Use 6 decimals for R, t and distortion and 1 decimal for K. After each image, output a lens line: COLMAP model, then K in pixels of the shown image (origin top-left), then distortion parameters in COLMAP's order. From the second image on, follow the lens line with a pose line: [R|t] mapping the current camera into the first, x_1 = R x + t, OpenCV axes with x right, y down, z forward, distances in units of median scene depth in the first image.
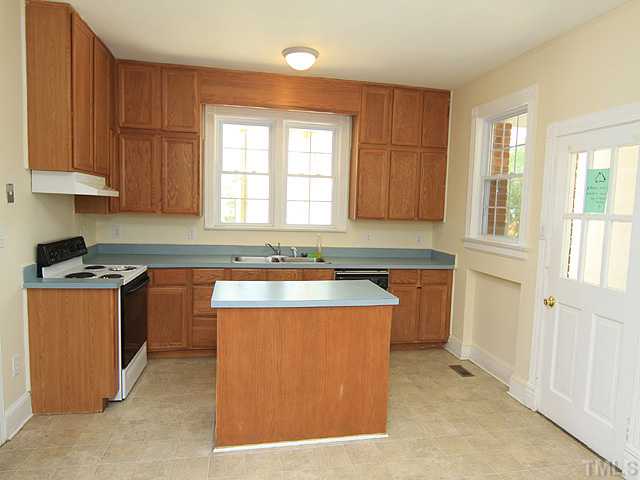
lens RADIAL K [[417.5, 0, 319.5], [0, 417.5, 239.1], [0, 0, 1]] dist [-0.010590, 0.004181]
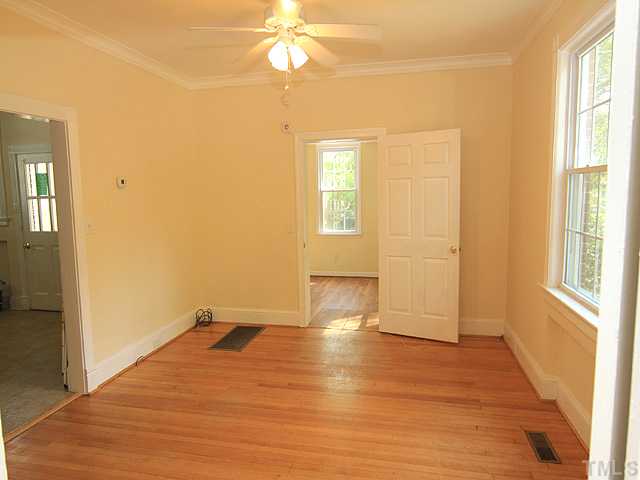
lens RADIAL K [[417.5, 0, 319.2], [0, 417.5, 238.3], [0, 0, 1]] dist [-0.010590, 0.004181]
pose [[0.398703, -0.135958, 0.906946, -0.642795], [0.099785, 0.989510, 0.104468, 0.064031], [-0.911635, 0.048848, 0.408087, -1.005128]]
